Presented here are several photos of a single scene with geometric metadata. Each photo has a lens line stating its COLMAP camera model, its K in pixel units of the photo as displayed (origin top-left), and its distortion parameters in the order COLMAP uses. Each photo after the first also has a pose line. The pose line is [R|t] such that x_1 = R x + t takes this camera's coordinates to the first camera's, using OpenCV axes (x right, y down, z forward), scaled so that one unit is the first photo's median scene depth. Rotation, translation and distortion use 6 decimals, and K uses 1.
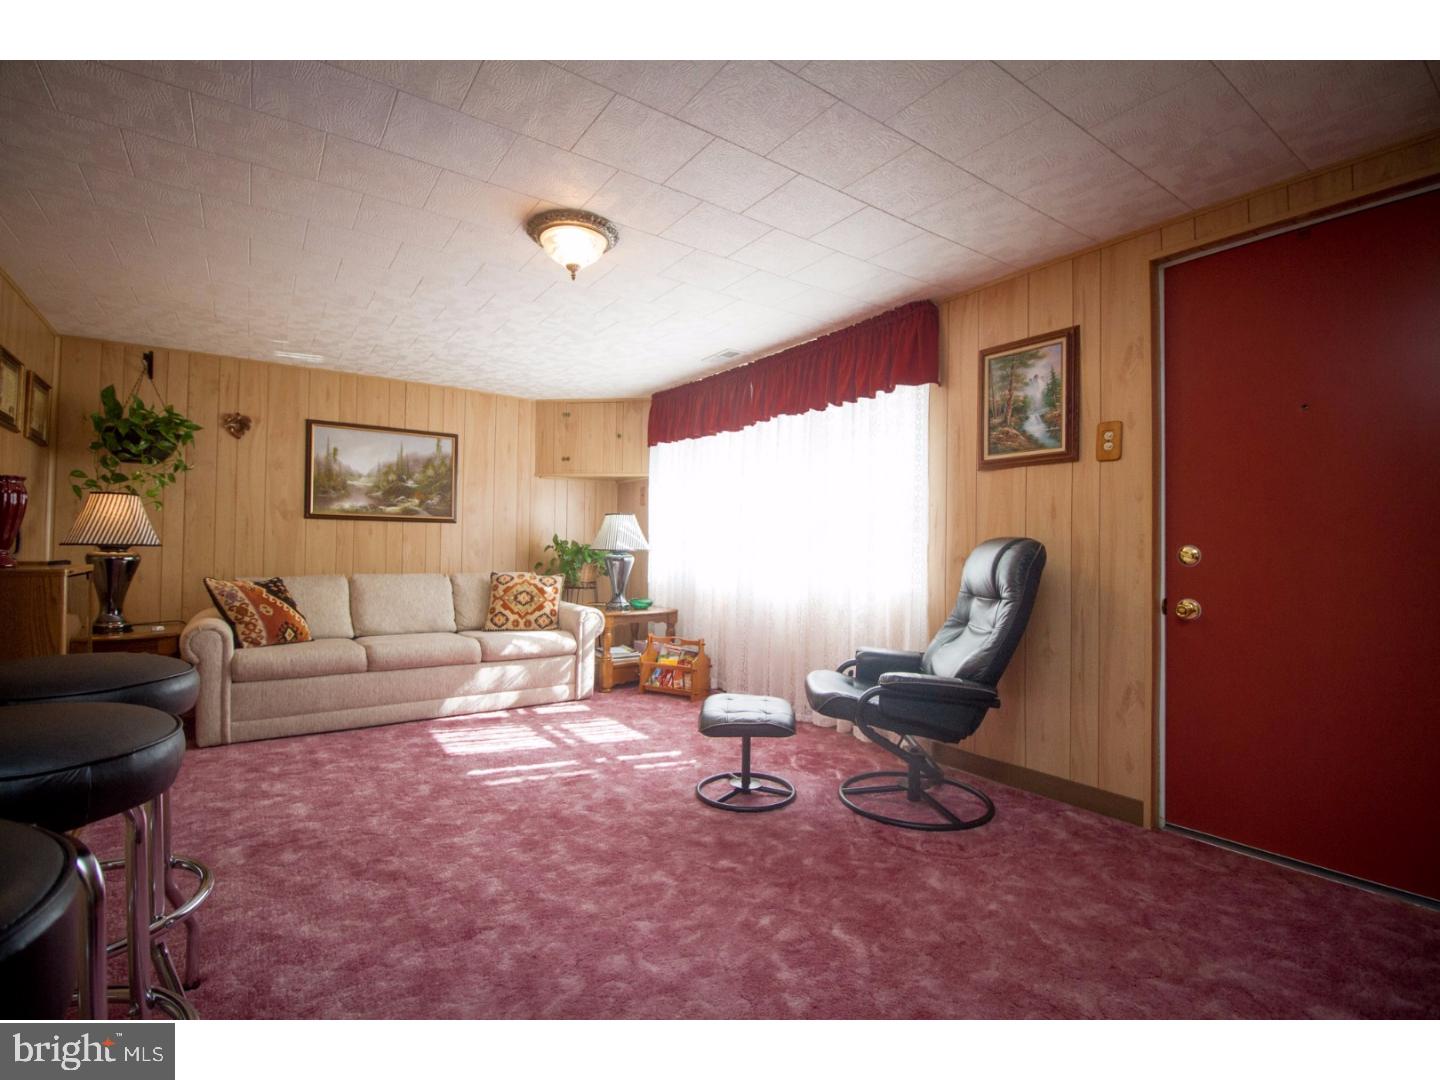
lens RADIAL K [[658.8, 0, 715.4], [0, 658.8, 542.7], [0, 0, 1]] dist [-0.003034, -0.002496]
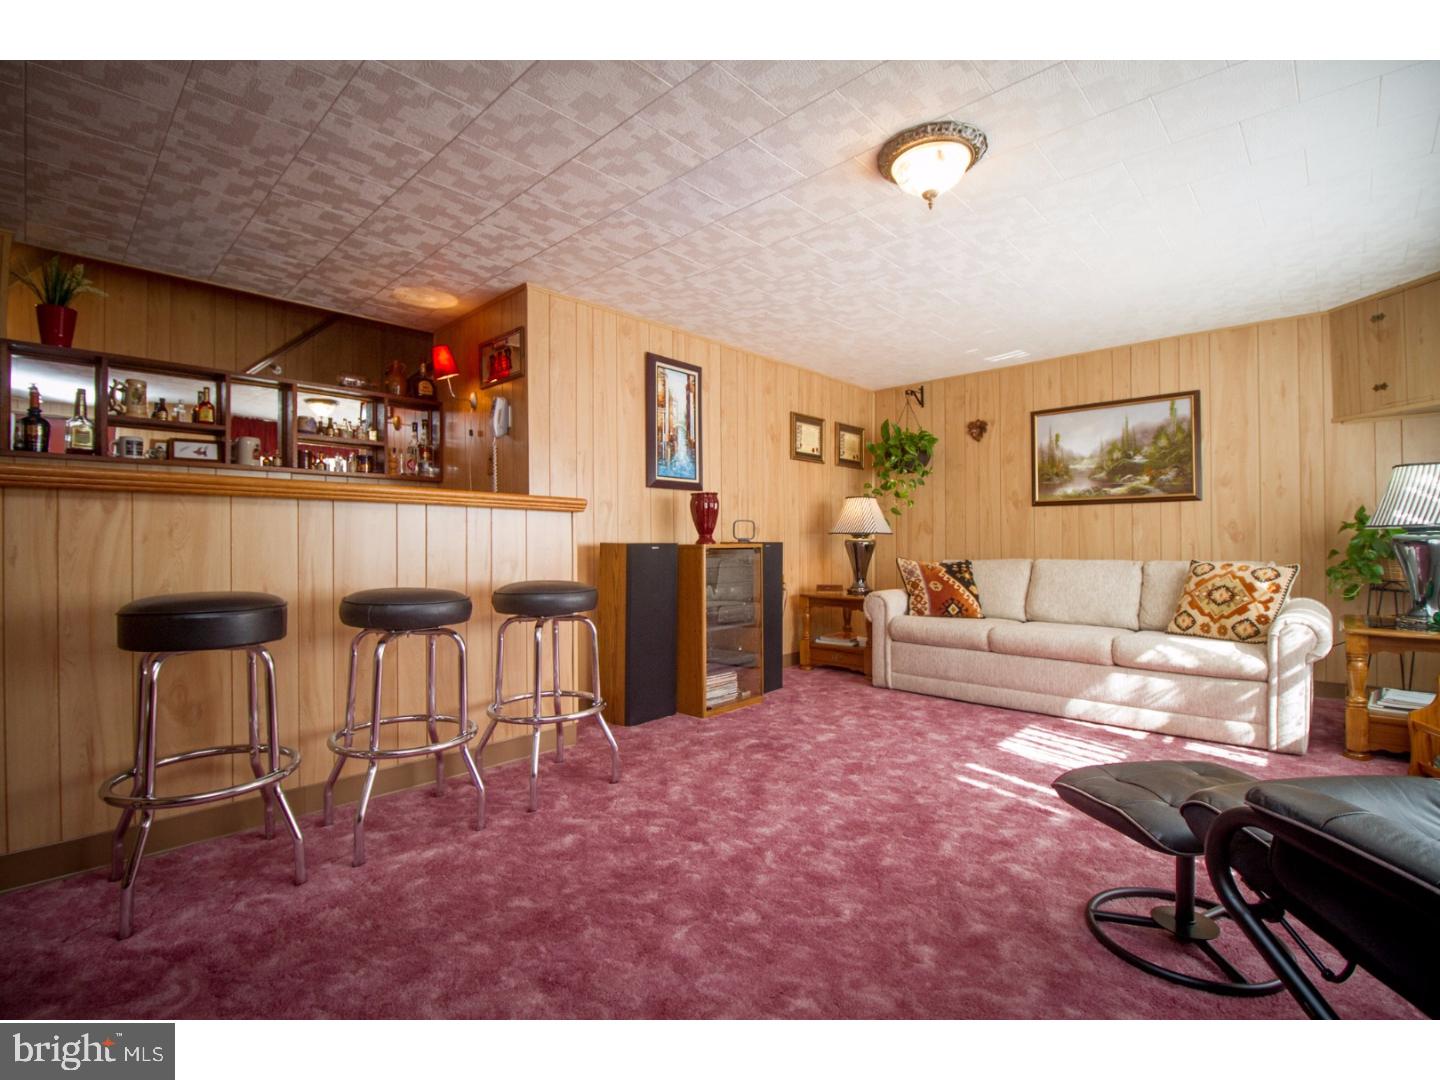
lens RADIAL K [[658.8, 0, 714.9], [0, 658.8, 541.3], [0, 0, 1]] dist [-0.003034, -0.002496]
pose [[0.212667, -0.012796, -0.977041, 0.349460], [0.015225, 0.999836, -0.009781, 0.025207], [0.977006, -0.012796, 0.212827, 0.332036]]
